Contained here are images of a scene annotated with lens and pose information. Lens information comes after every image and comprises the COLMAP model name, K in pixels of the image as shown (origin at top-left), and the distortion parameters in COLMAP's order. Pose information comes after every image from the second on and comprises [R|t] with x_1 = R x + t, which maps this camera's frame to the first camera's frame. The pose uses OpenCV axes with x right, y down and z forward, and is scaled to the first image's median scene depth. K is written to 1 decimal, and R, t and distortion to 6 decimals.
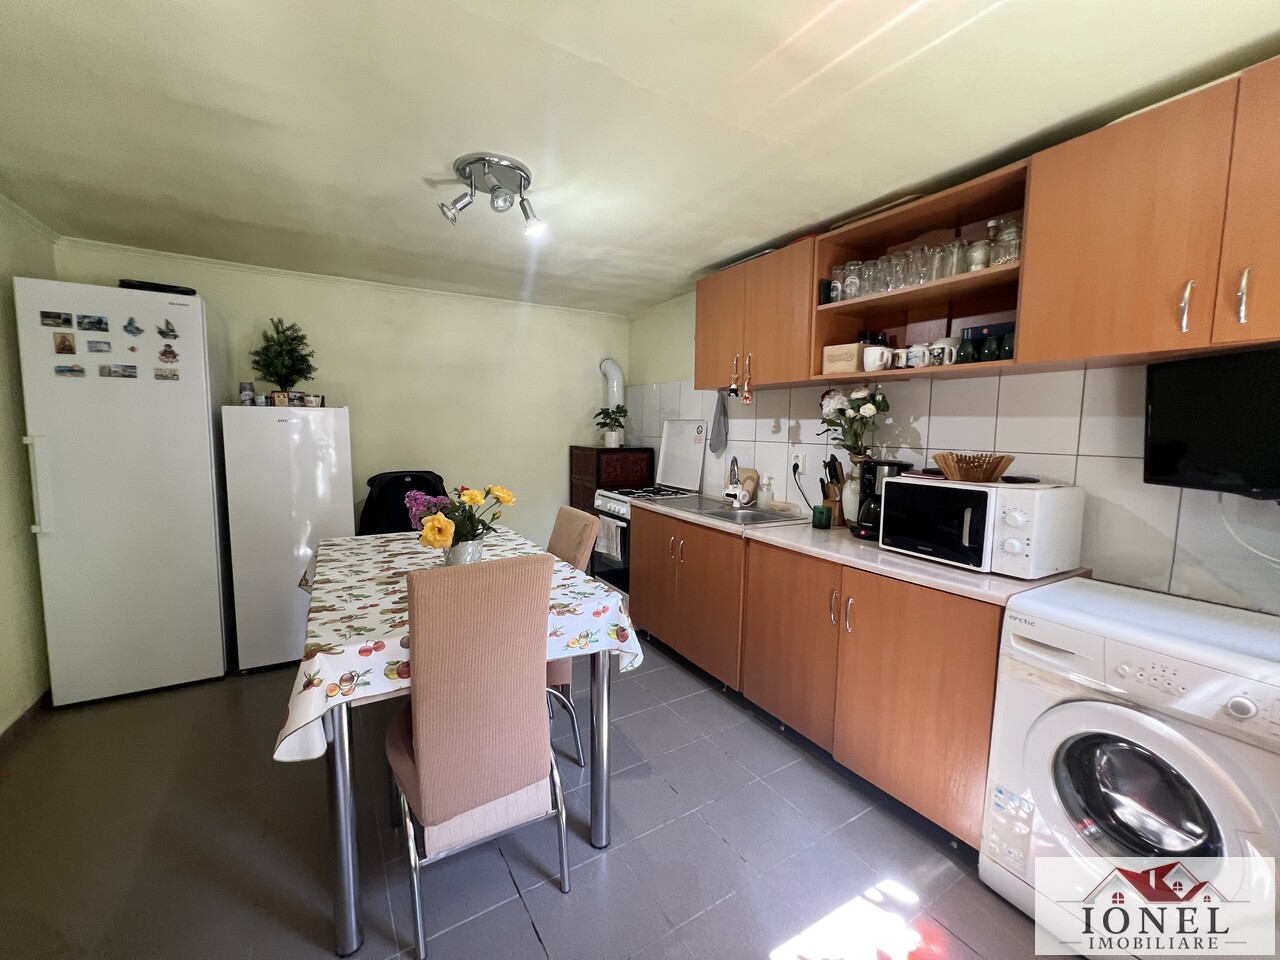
lens RADIAL K [[519.7, 0, 634.1], [0, 519.7, 475.7], [0, 0, 1]] dist [-0.000917, -0.000120]
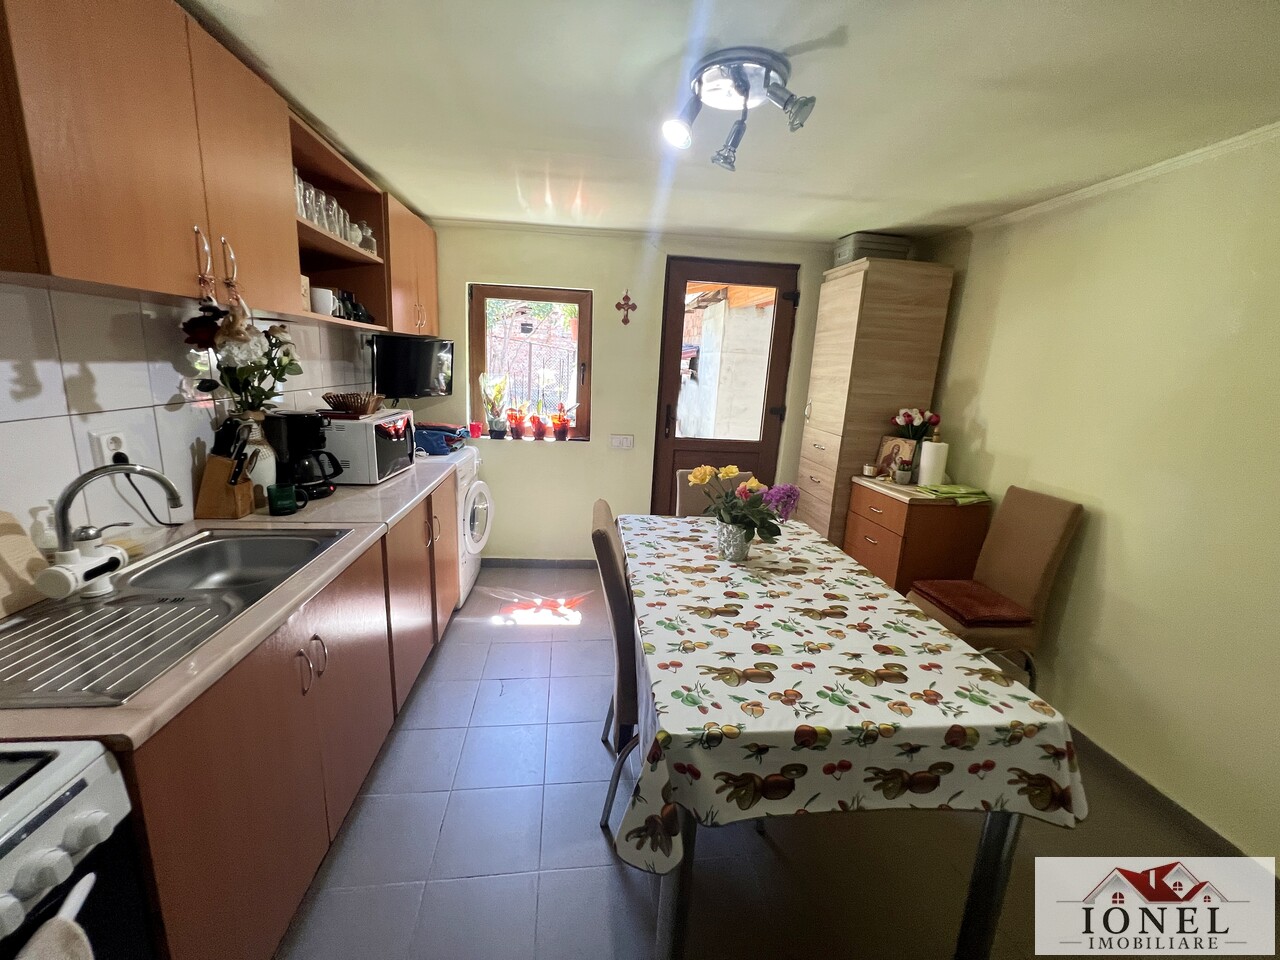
lens RADIAL K [[519.7, 0, 634.8], [0, 519.7, 481.5], [0, 0, 1]] dist [-0.000917, -0.000120]
pose [[-0.908573, -0.150599, 0.389634, -0.493581], [-0.026392, 0.951582, 0.306259, -0.238123], [-0.416891, 0.267976, -0.868557, 1.794794]]
